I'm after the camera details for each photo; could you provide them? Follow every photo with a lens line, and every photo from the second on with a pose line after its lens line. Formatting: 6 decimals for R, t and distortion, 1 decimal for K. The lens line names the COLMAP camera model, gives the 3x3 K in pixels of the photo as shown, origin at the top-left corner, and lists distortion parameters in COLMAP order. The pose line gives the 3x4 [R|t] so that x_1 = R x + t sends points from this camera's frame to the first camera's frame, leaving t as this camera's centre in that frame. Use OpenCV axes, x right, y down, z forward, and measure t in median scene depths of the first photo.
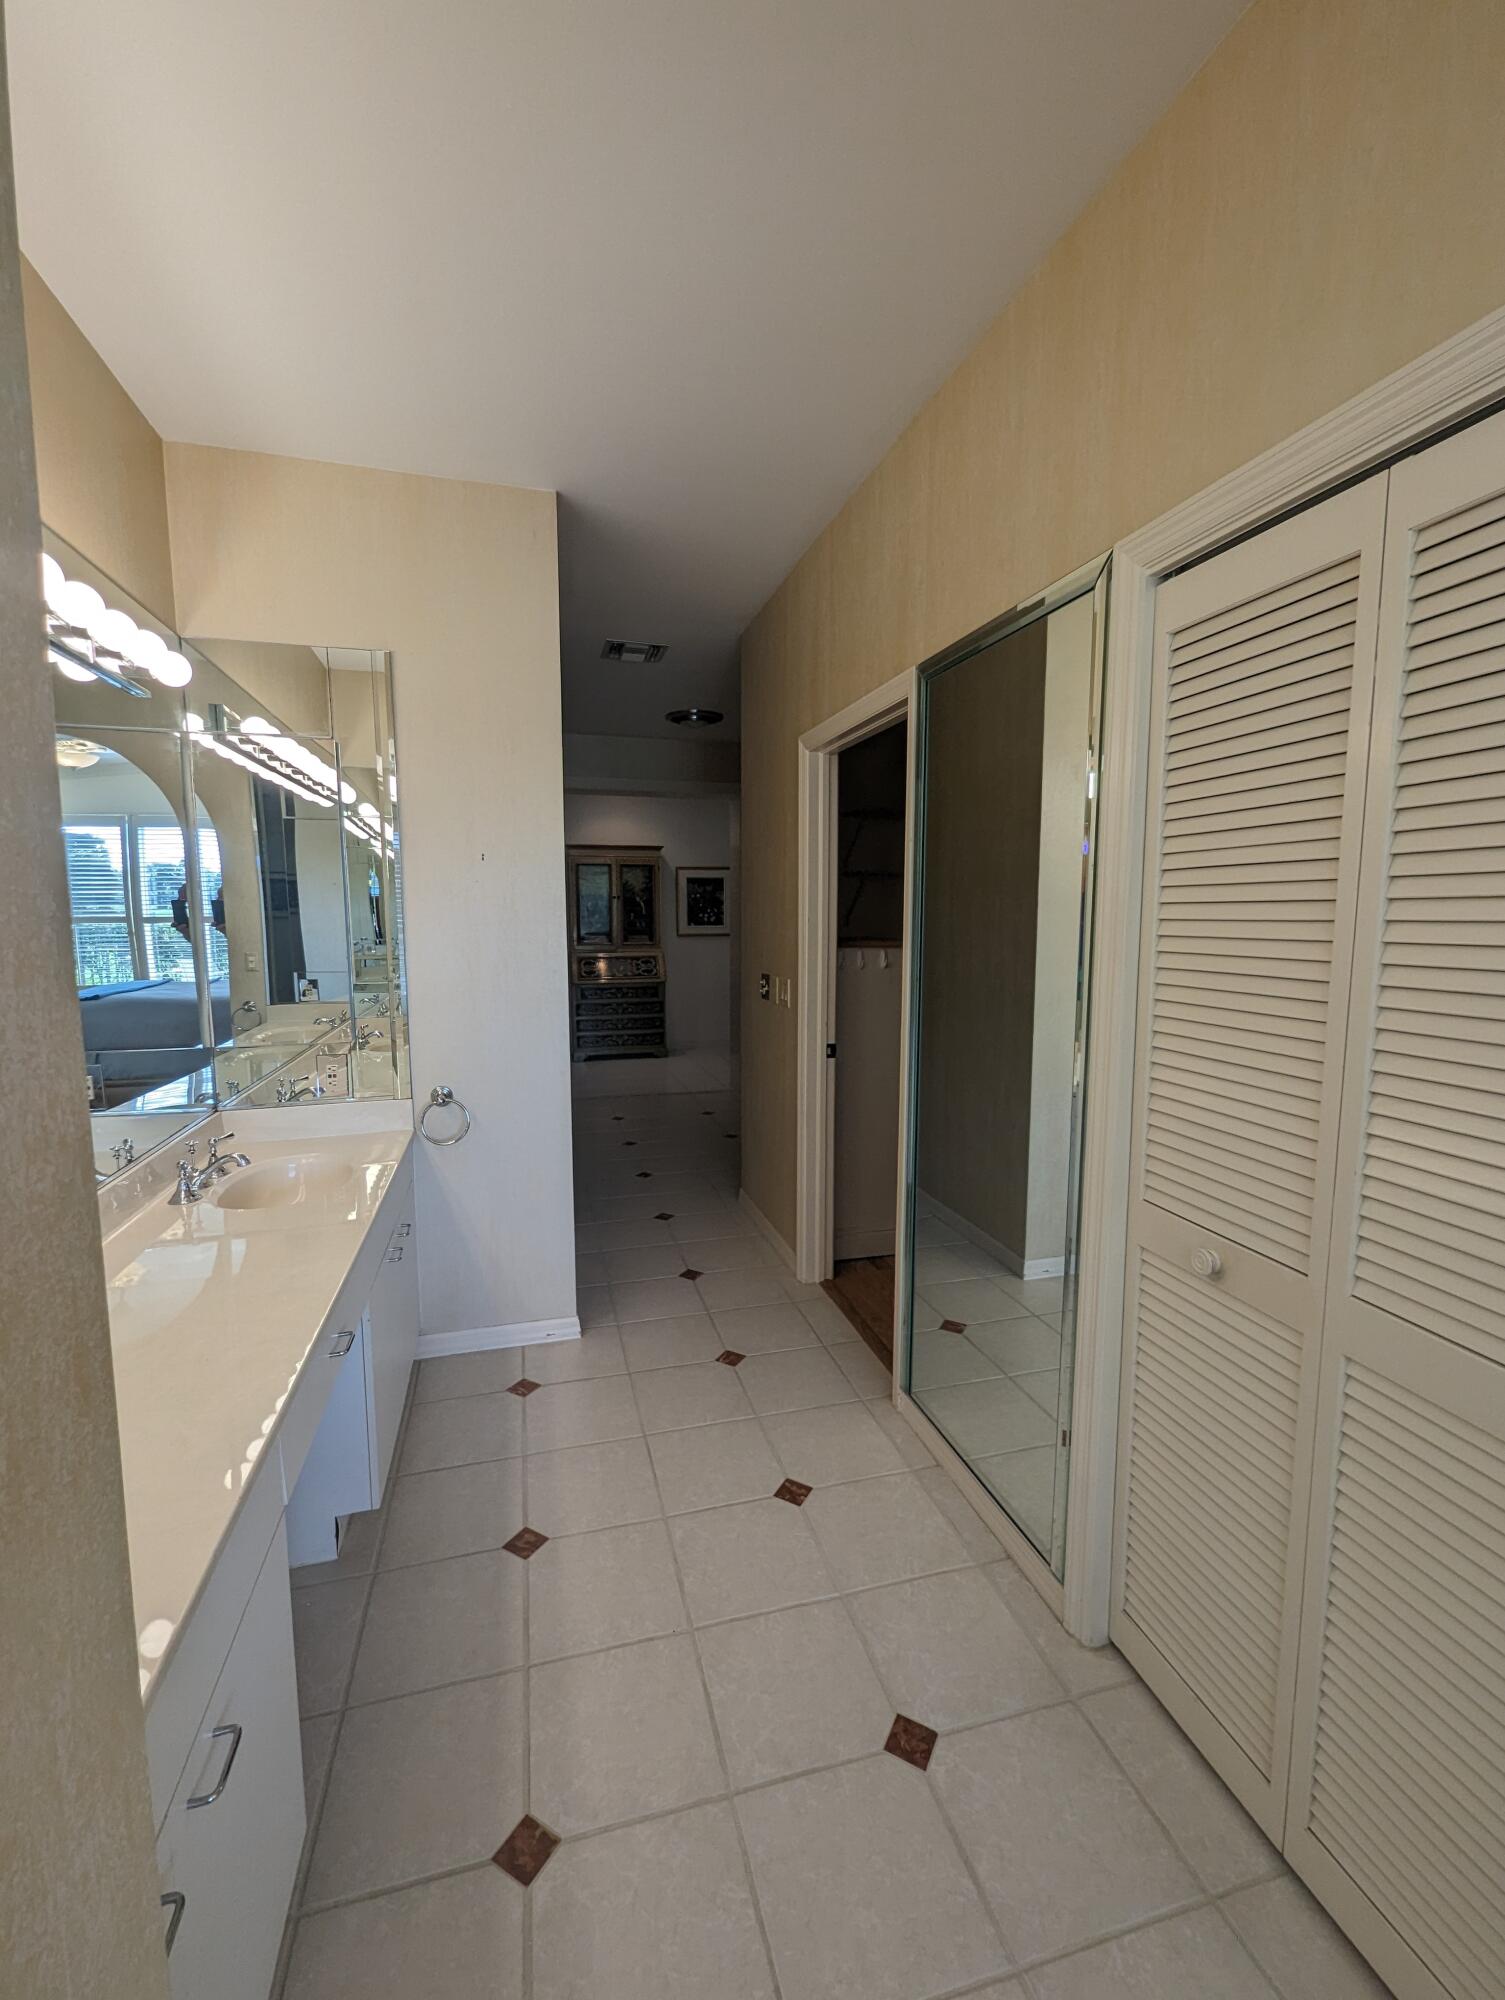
lens RADIAL K [[827.3, 0, 759.8], [0, 827.3, 1000.0], [0, 0, 1]] dist [0.000524, -0.001867]
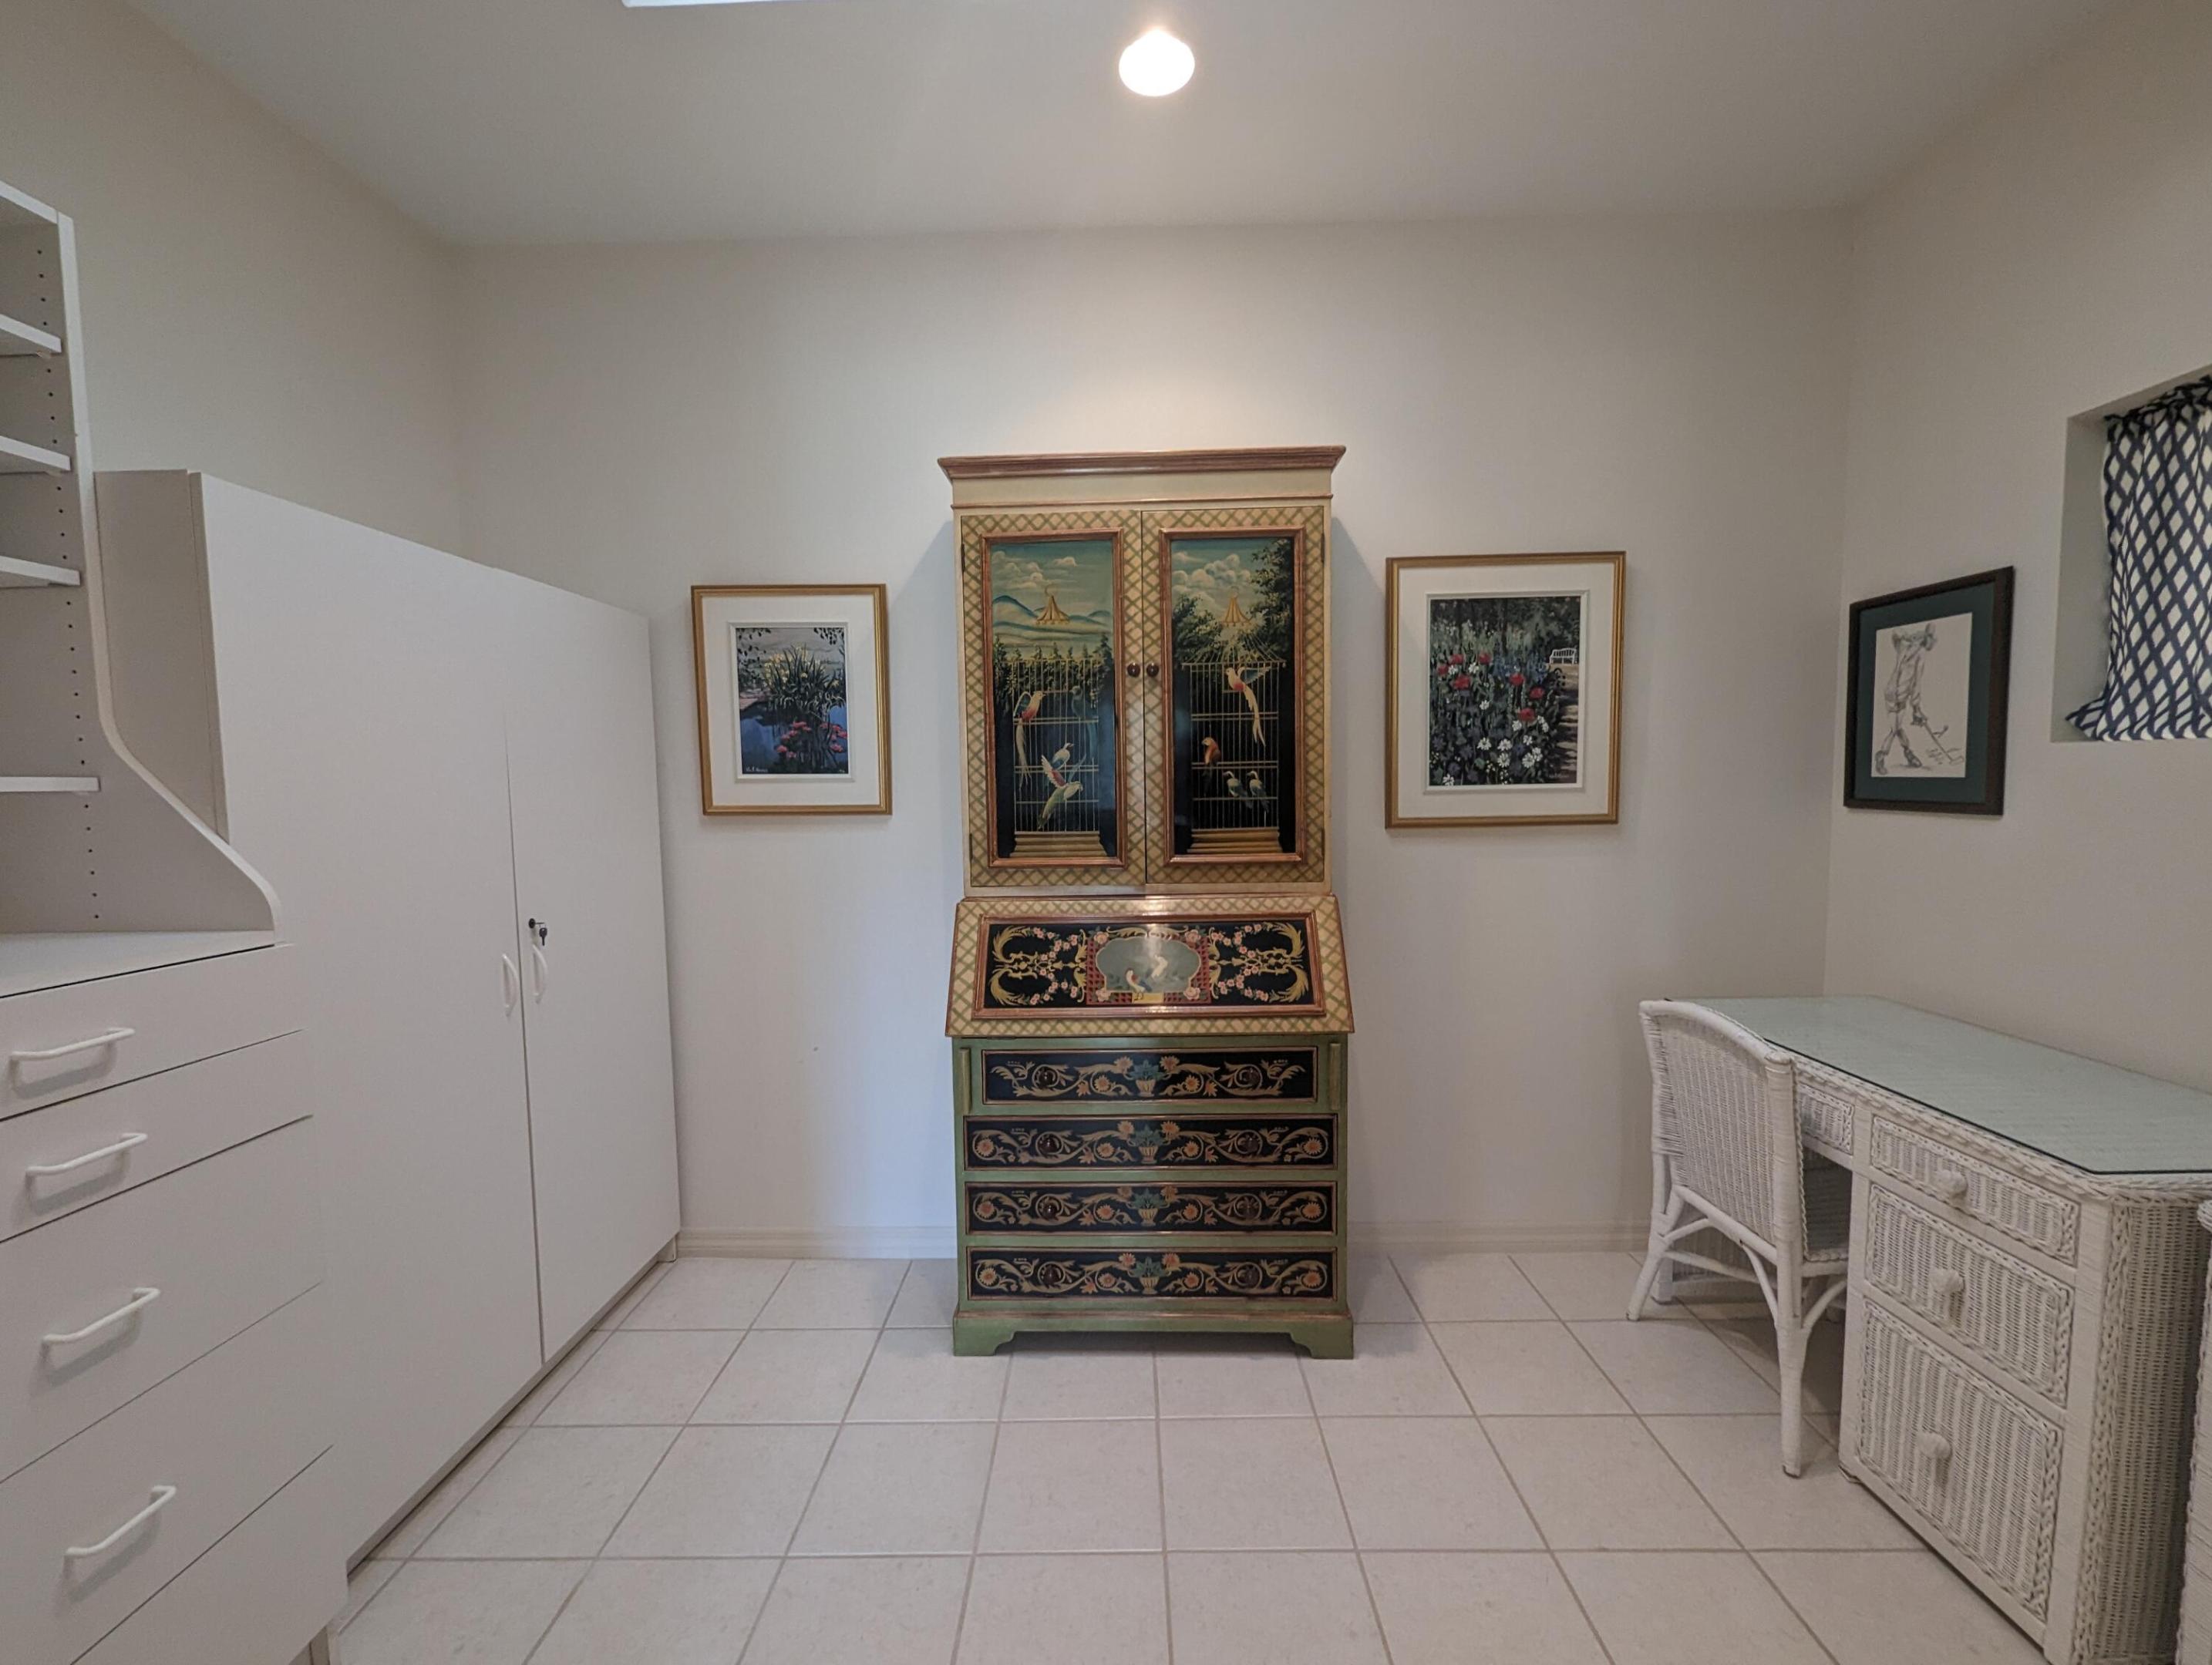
lens RADIAL K [[914.9, 0, 1120.5], [0, 914.9, 841.2], [0, 0, 1]] dist [0.000524, -0.001867]
pose [[0.952151, 0.007544, -0.305535, -0.097150], [-0.017669, 0.999382, -0.030387, -0.065847], [0.305117, 0.034332, 0.951696, 0.739207]]
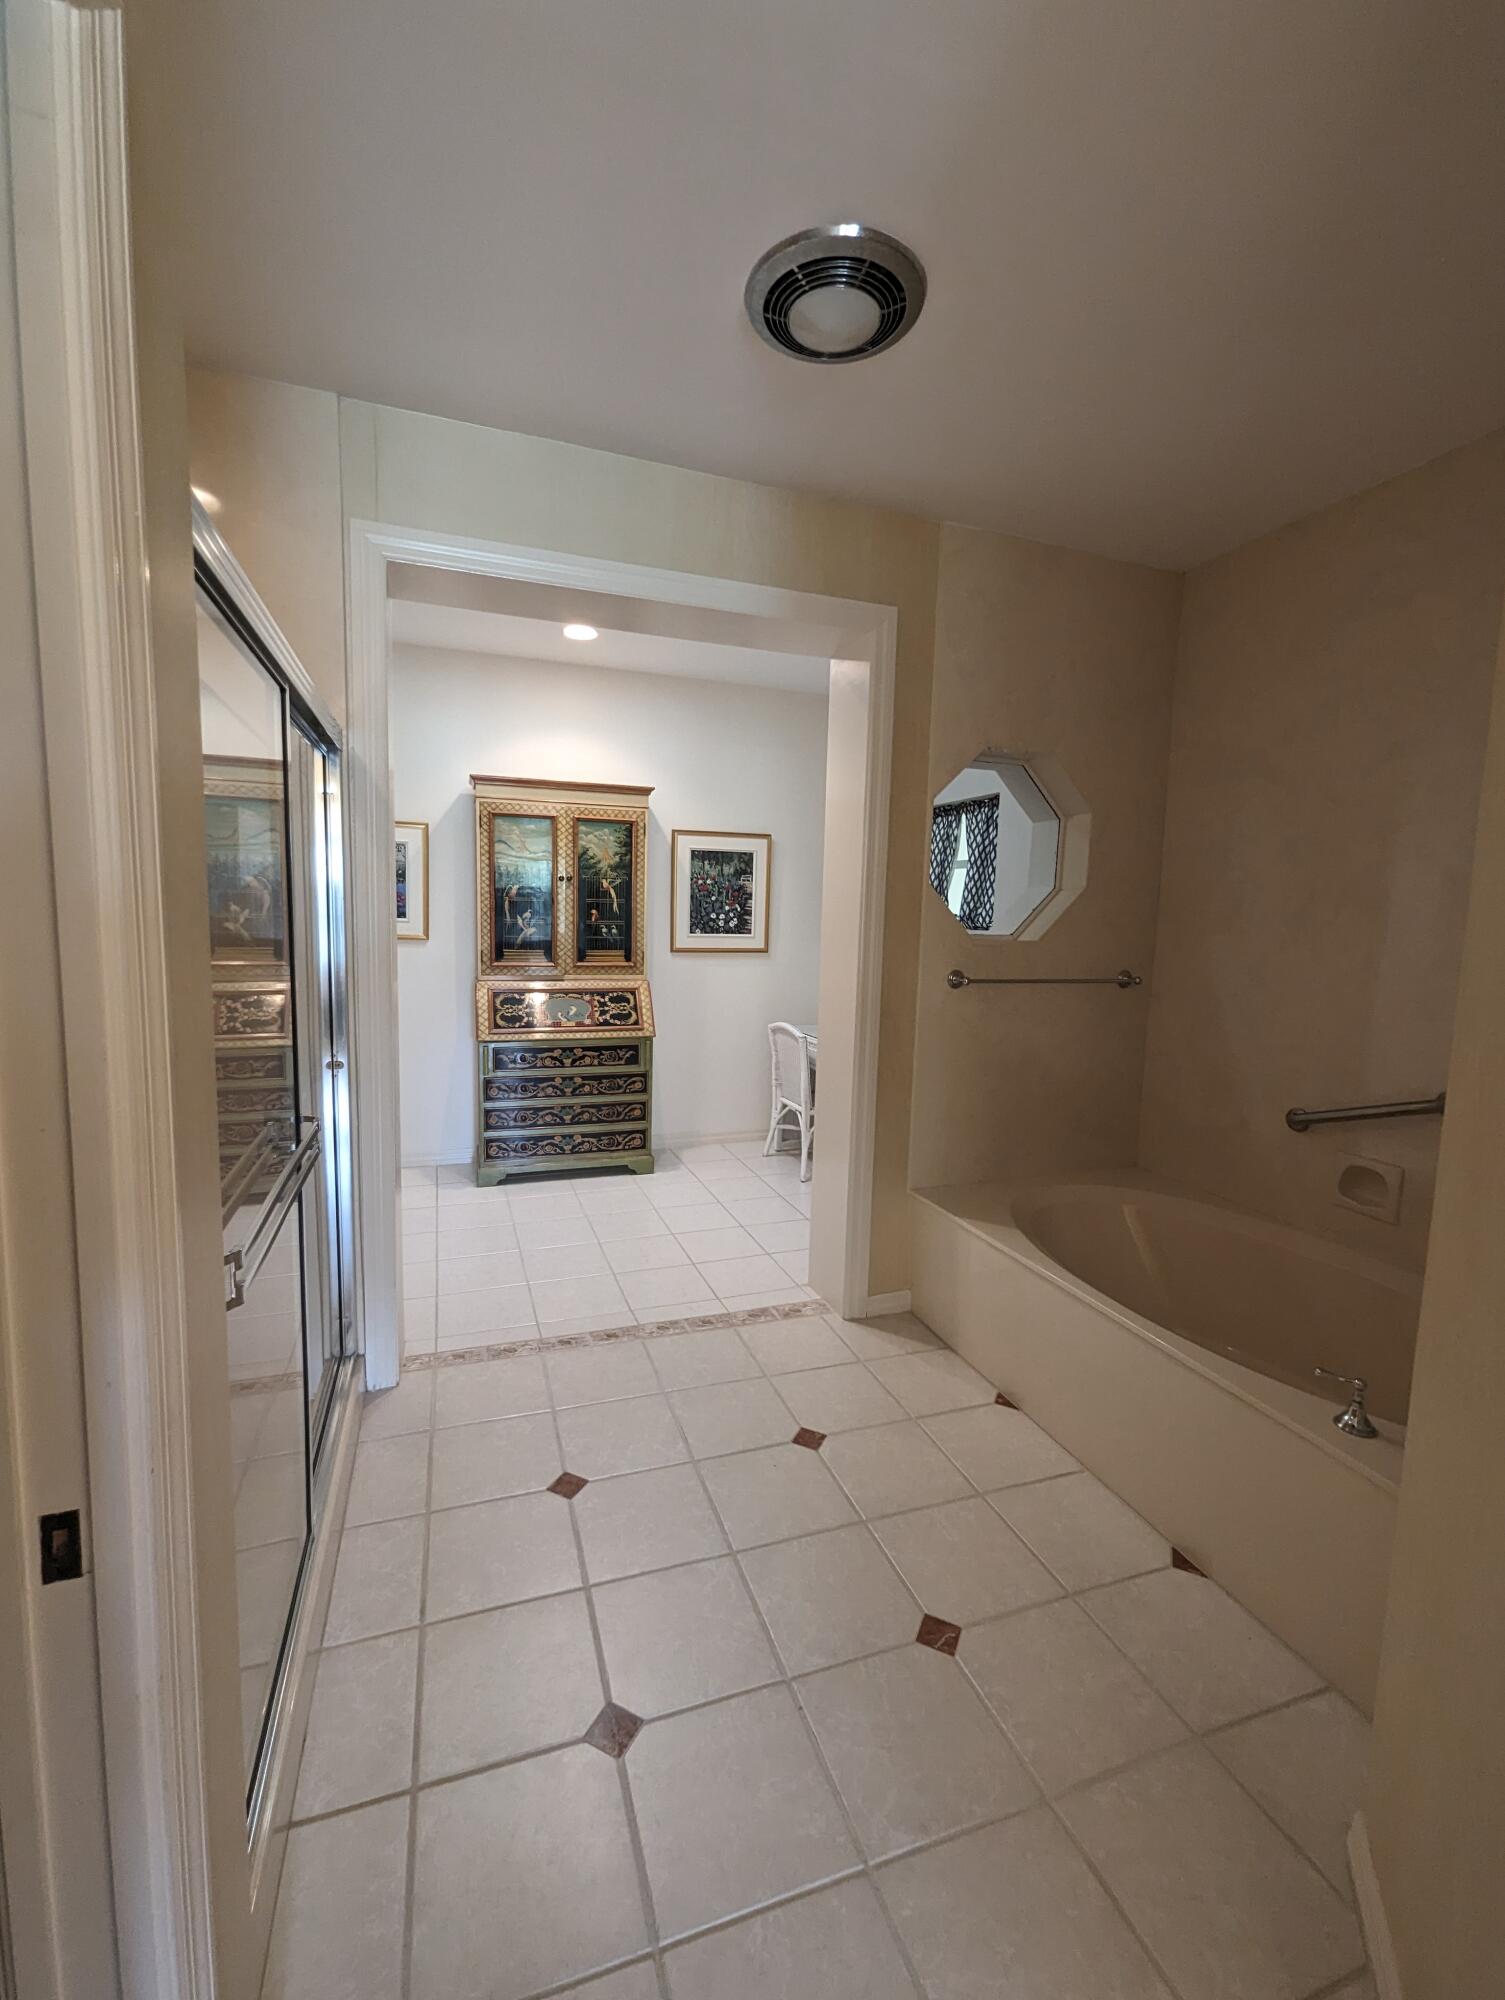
lens RADIAL K [[827.3, 0, 737.9], [0, 827.3, 1010.4], [0, 0, 1]] dist [0.000524, -0.001867]
pose [[0.998703, 0.021214, 0.046275, -0.083912], [-0.021795, 0.999689, 0.012084, -0.047229], [-0.046004, -0.013076, 0.998856, 0.453003]]
